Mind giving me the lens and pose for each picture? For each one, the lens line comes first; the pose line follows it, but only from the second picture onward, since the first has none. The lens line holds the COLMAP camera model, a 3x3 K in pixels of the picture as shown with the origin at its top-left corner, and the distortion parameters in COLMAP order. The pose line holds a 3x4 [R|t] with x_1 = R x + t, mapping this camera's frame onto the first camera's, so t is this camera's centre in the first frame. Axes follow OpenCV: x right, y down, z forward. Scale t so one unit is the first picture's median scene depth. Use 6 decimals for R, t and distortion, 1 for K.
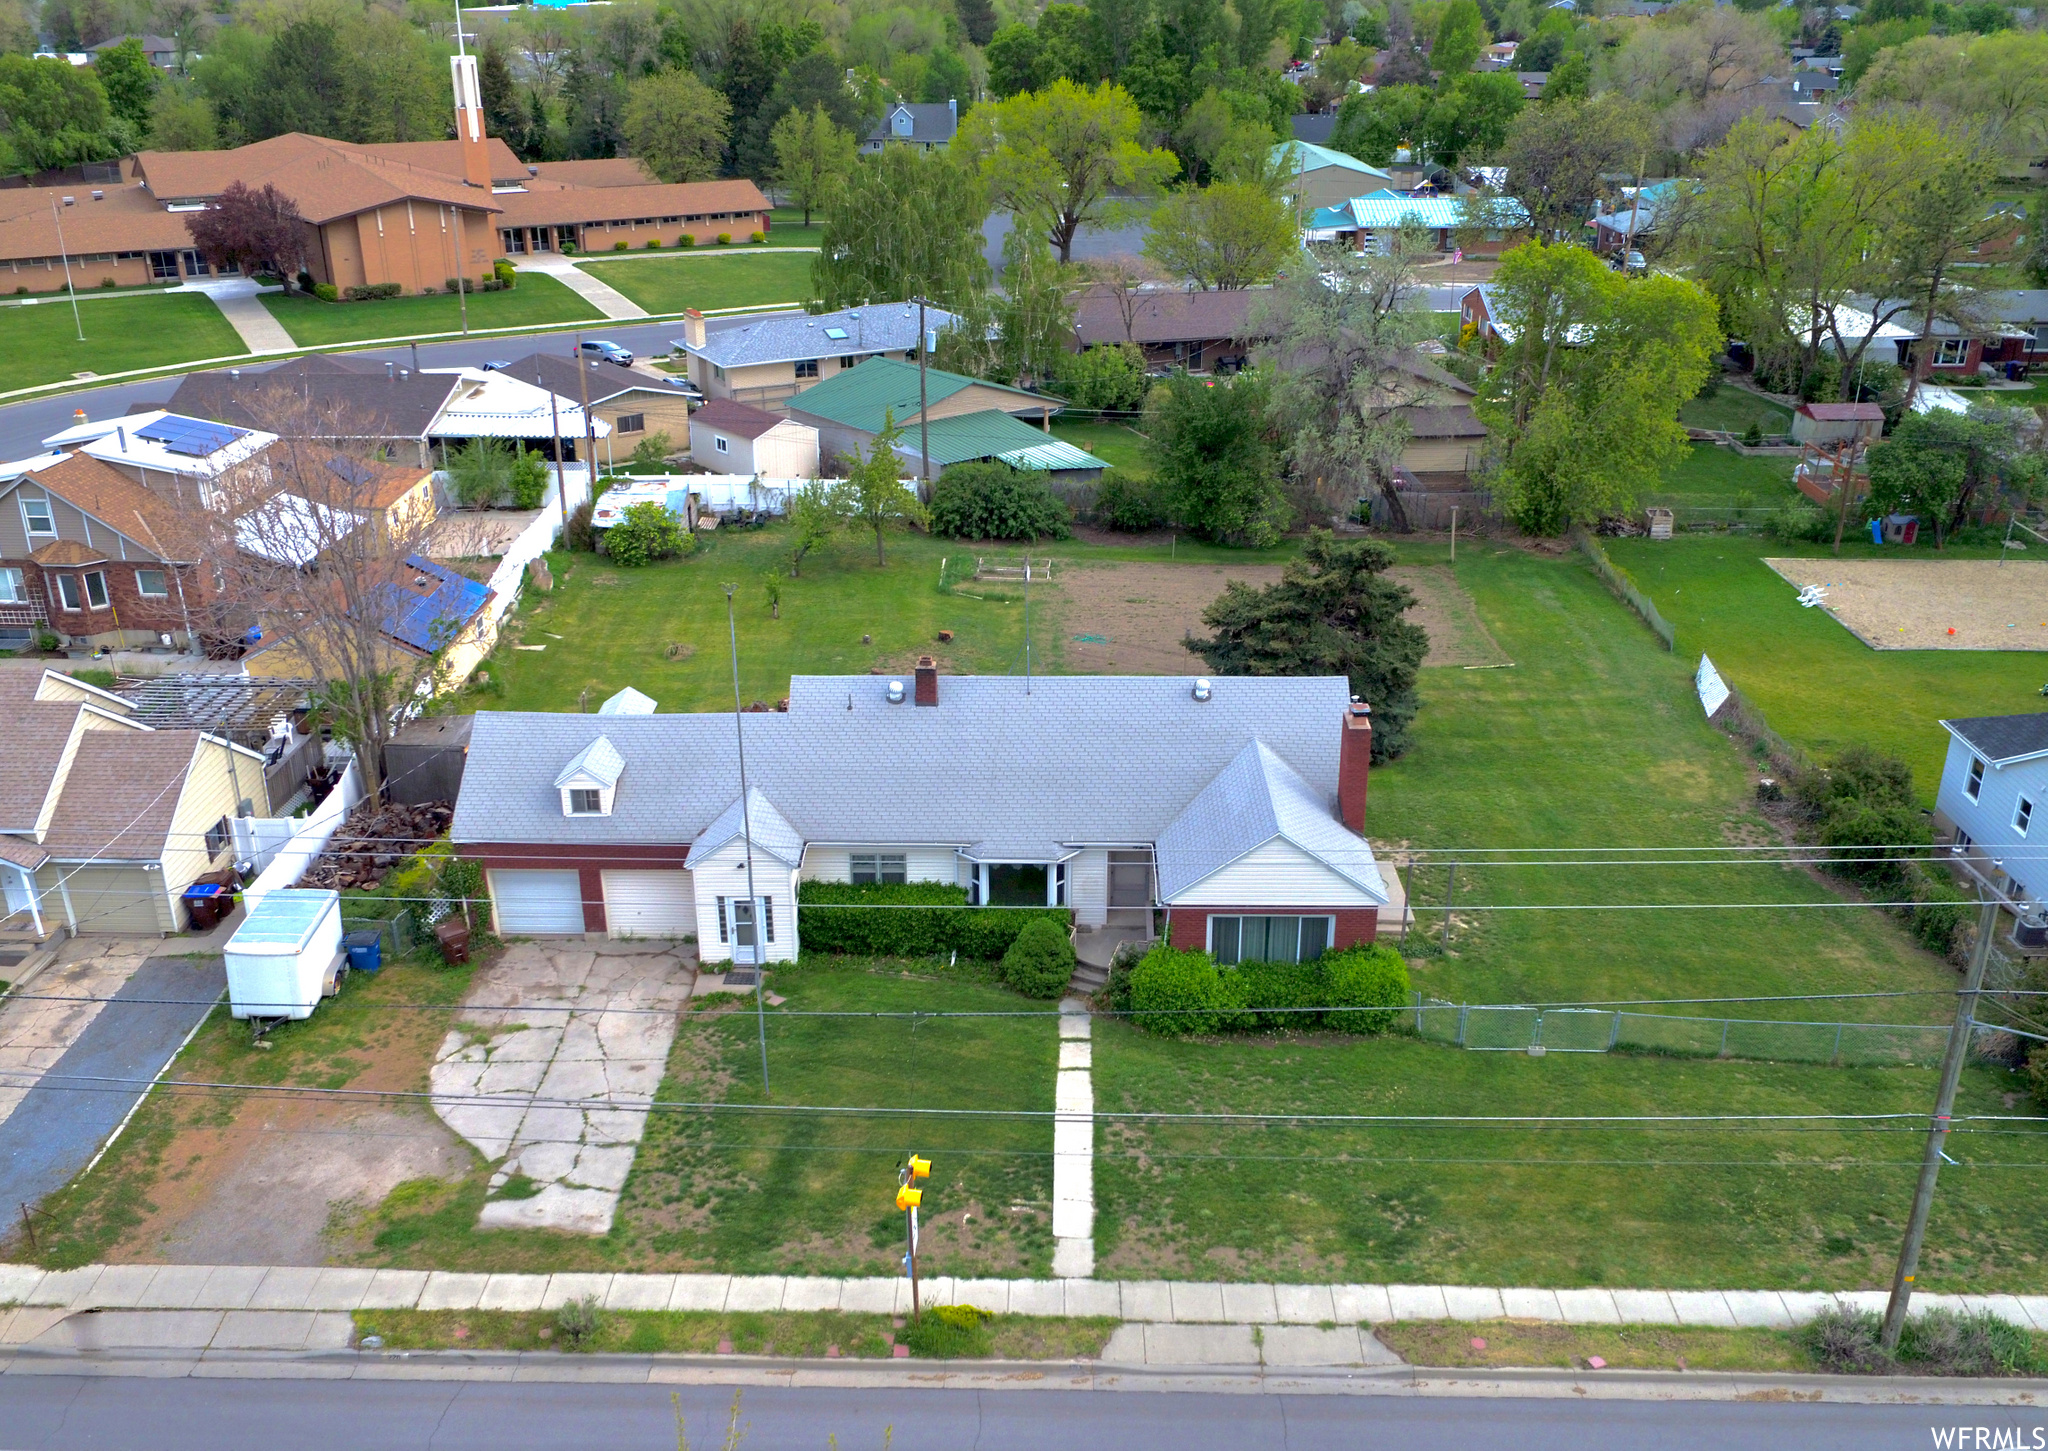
lens RADIAL K [[1823.3, 0, 1024.0], [0, 1823.3, 725.5], [0, 0, 1]] dist [0.004152, 0.004919]
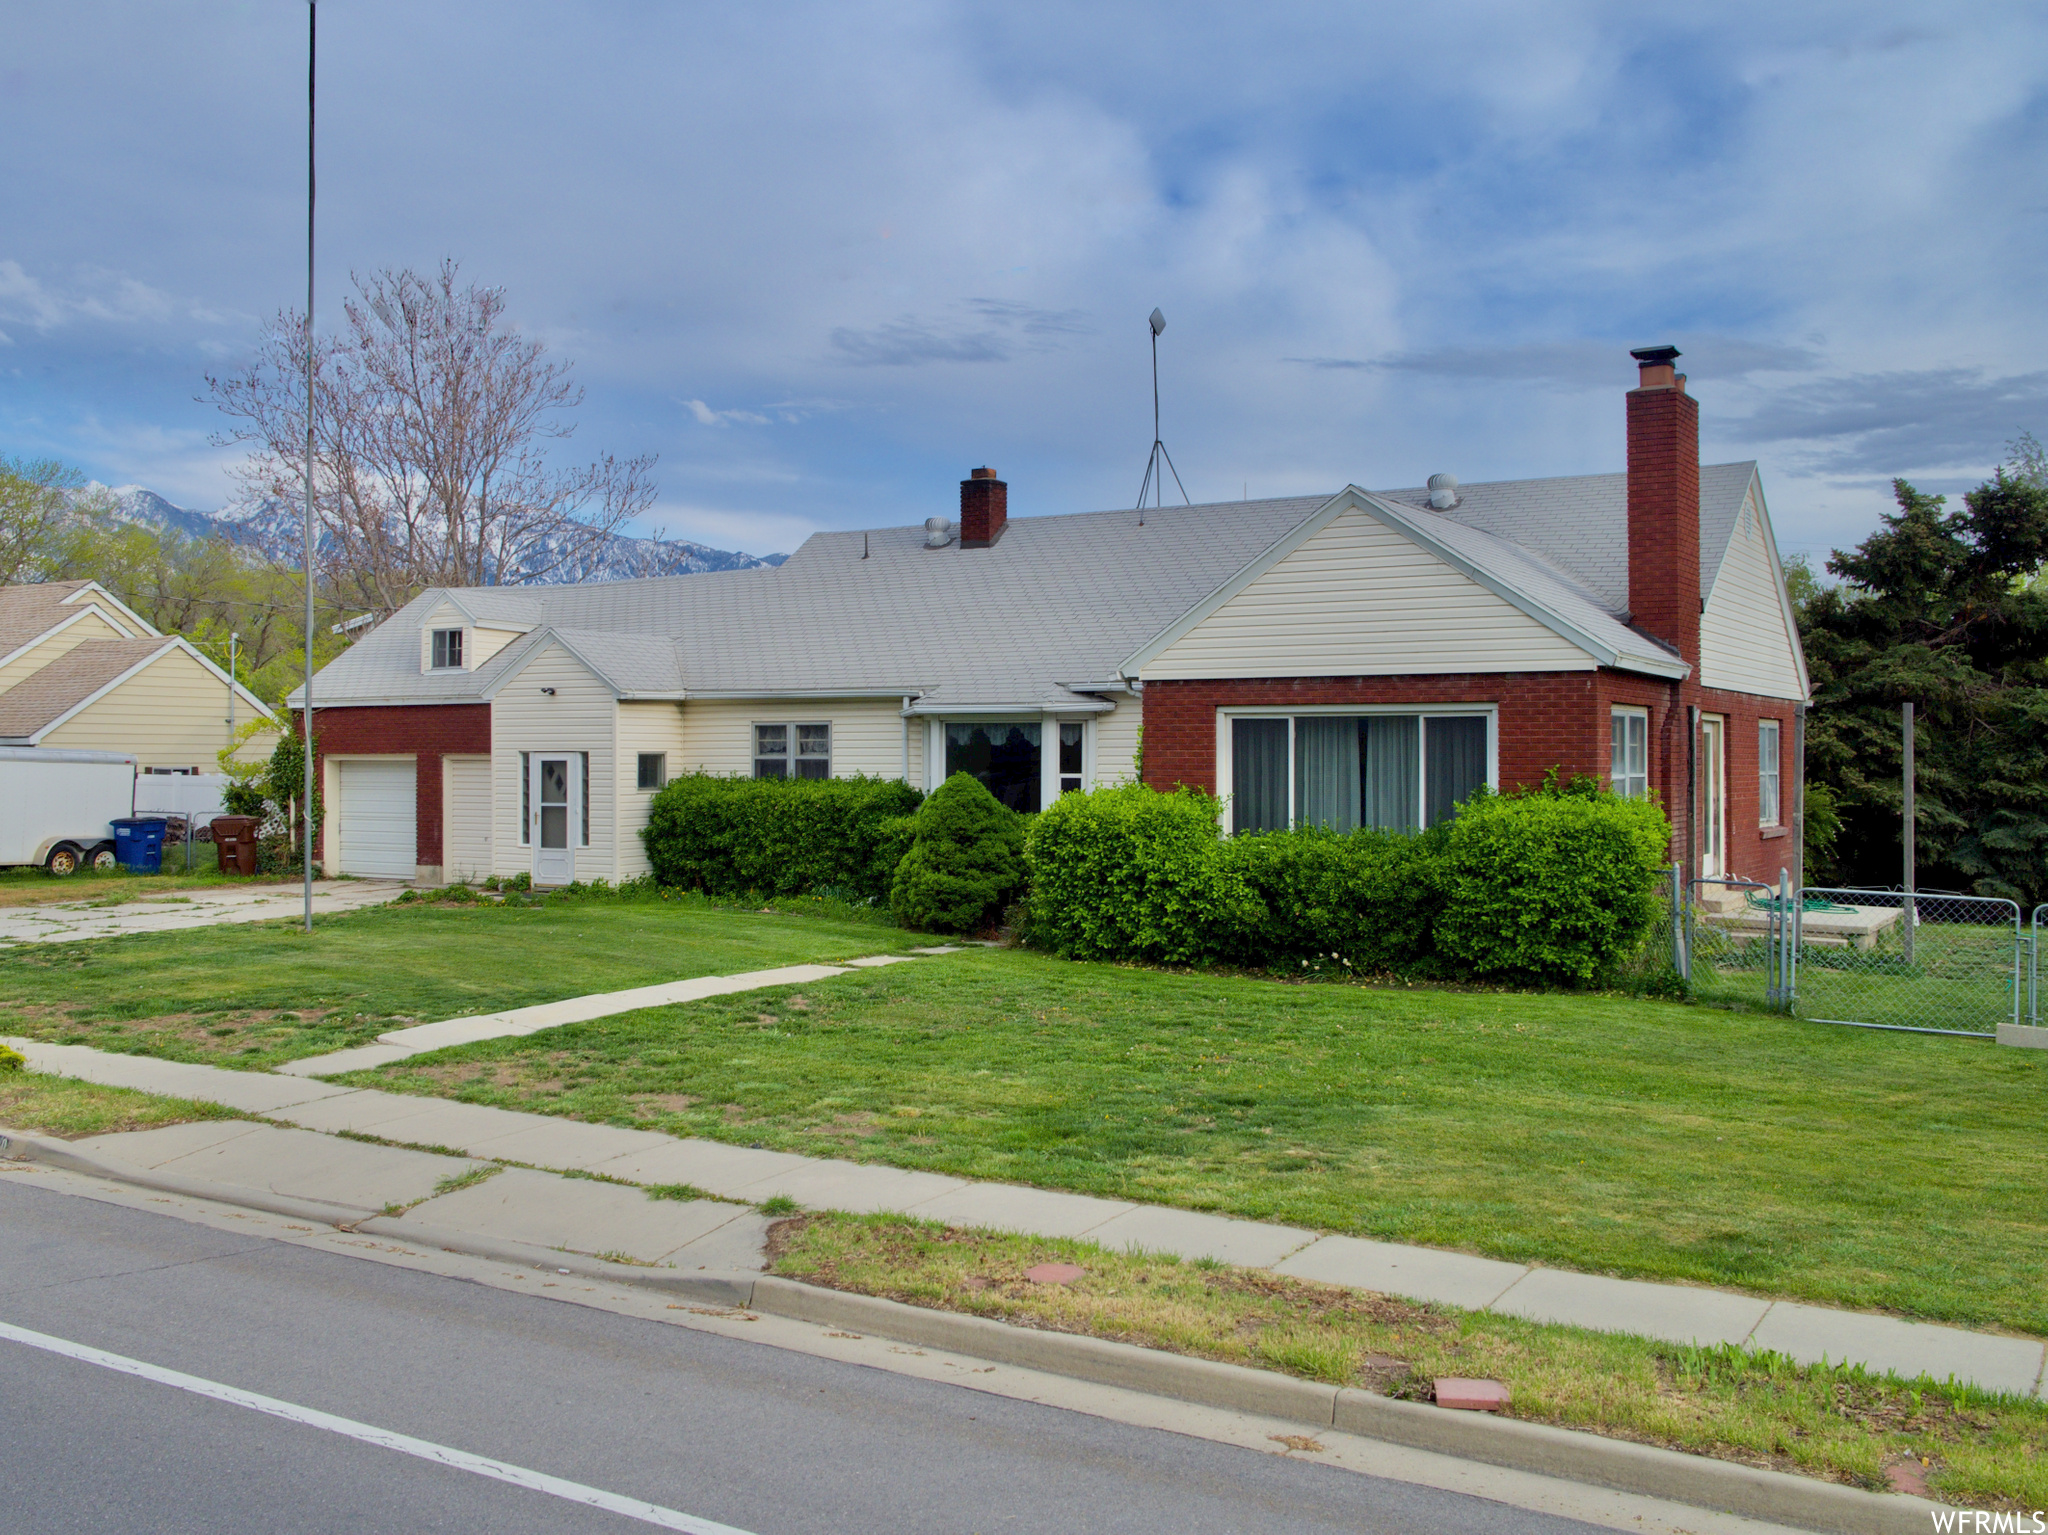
lens RADIAL K [[1954.8, 0, 931.0], [0, 1954.8, 721.8], [0, 0, 1]] dist [0.008578, -0.002253]
pose [[0.846728, -0.005972, -0.531993, 0.347211], [-0.207665, 0.916908, -0.340815, 0.333788], [0.489824, 0.399054, 0.775131, 0.688121]]
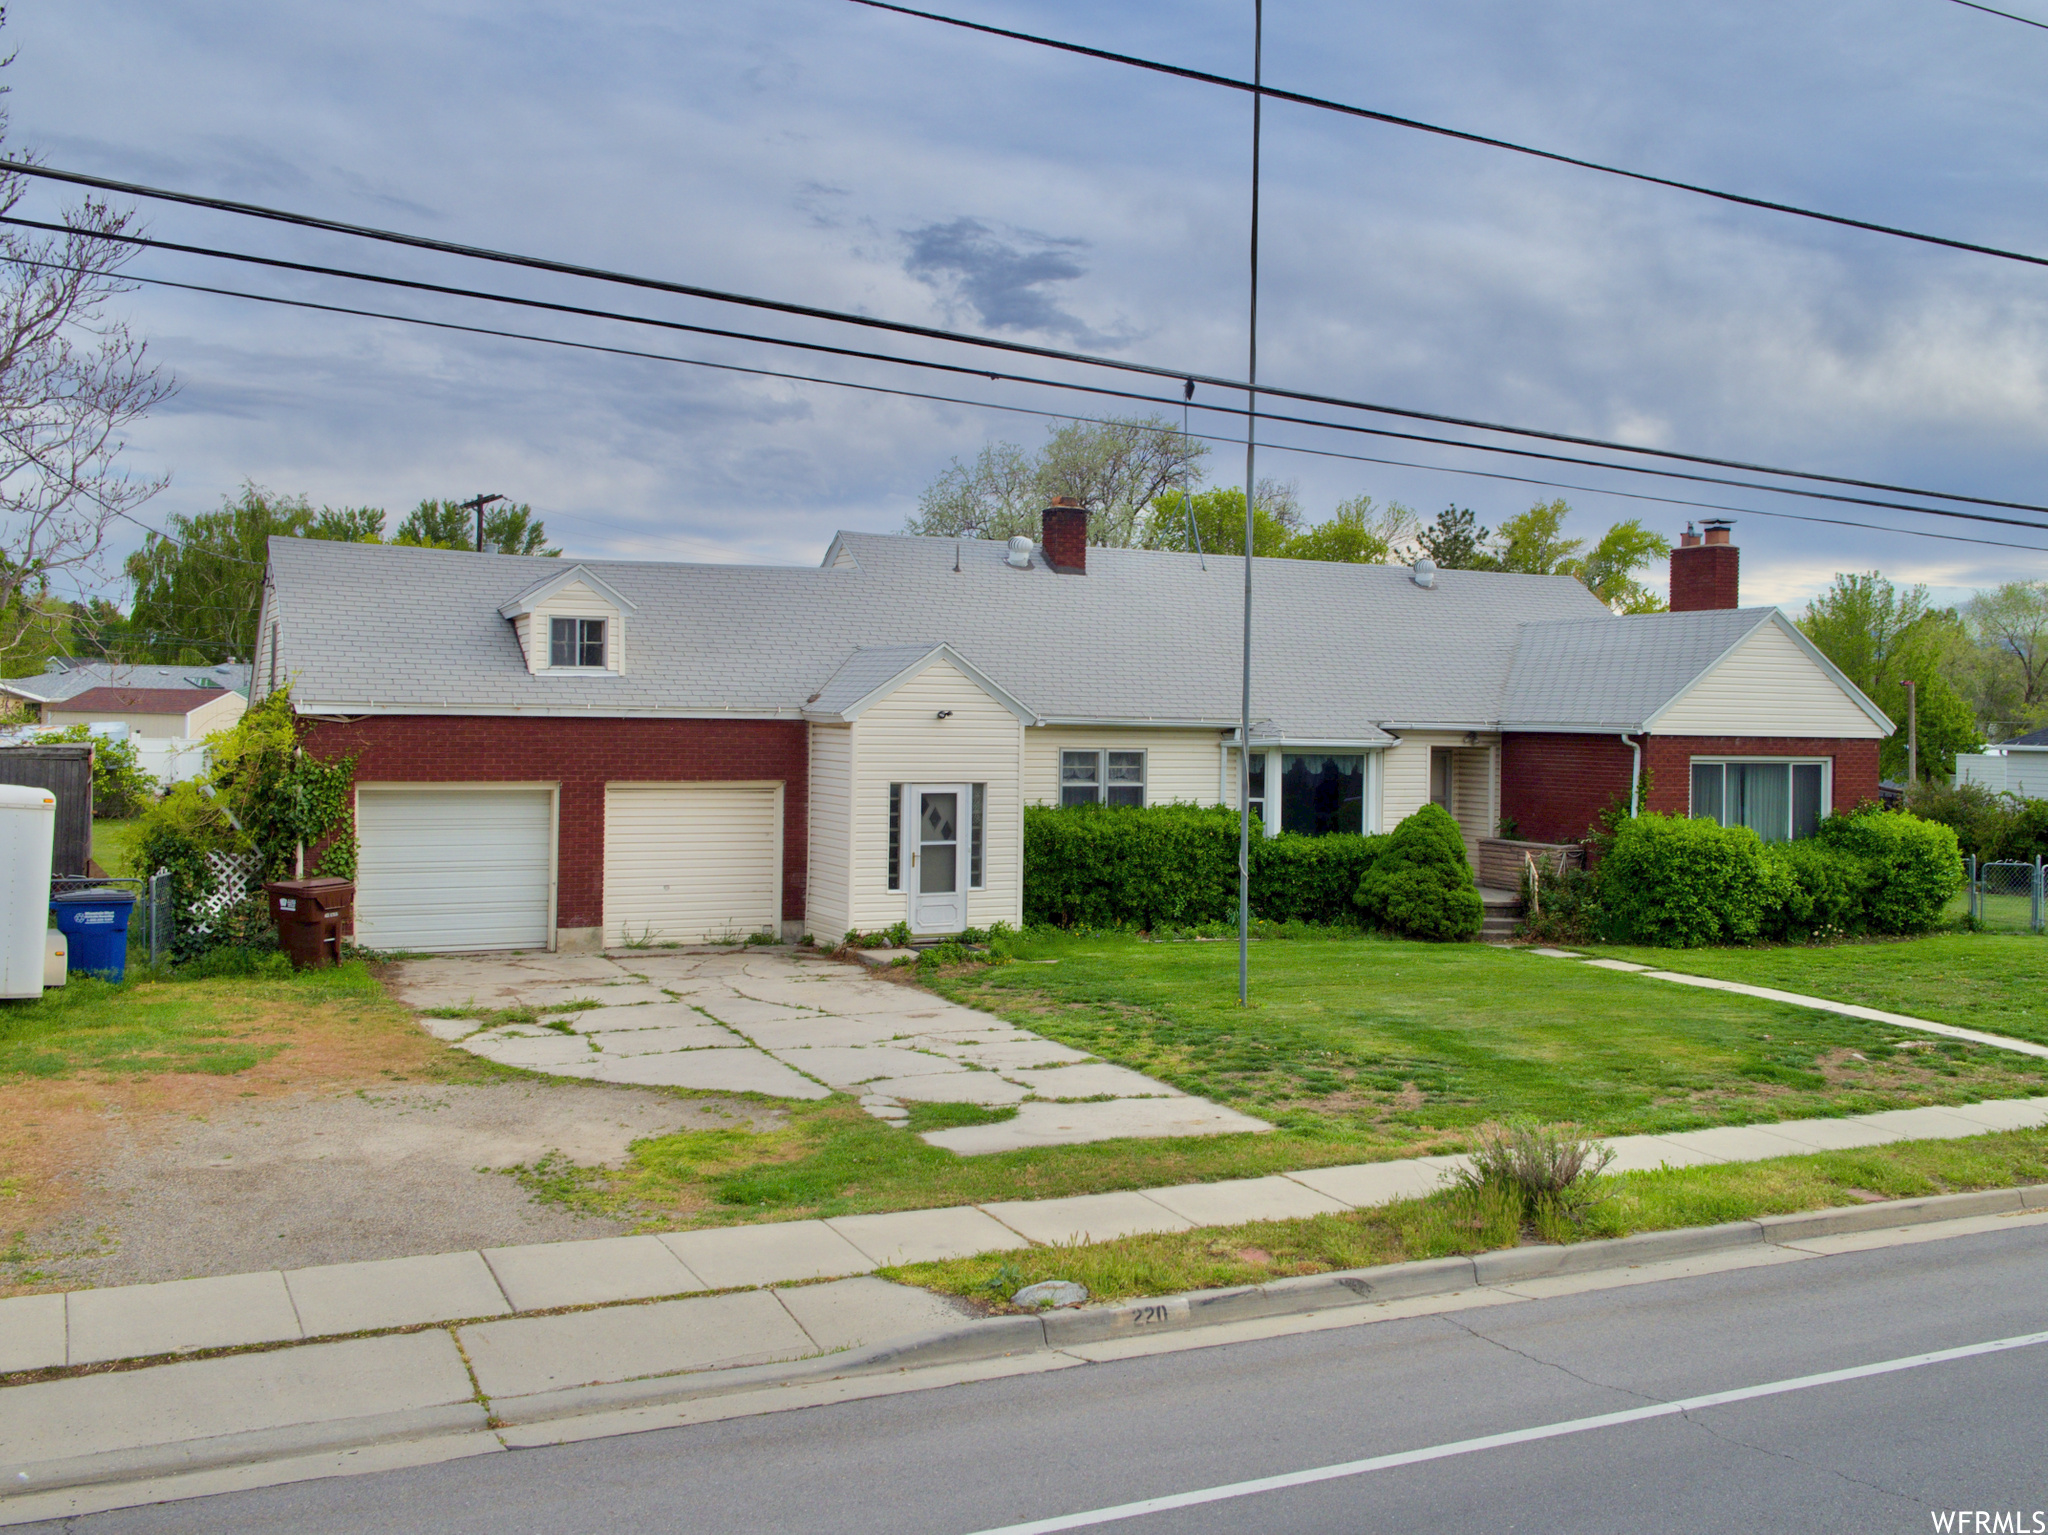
lens RADIAL K [[1956.6, 0, 1087.6], [0, 1956.6, 705.9], [0, 0, 1]] dist [0.008982, 0.001465]
pose [[0.876247, 0.021594, 0.481379, -0.467893], [0.167233, 0.923275, -0.345828, 0.331317], [-0.451913, 0.383533, 0.805405, 0.637937]]
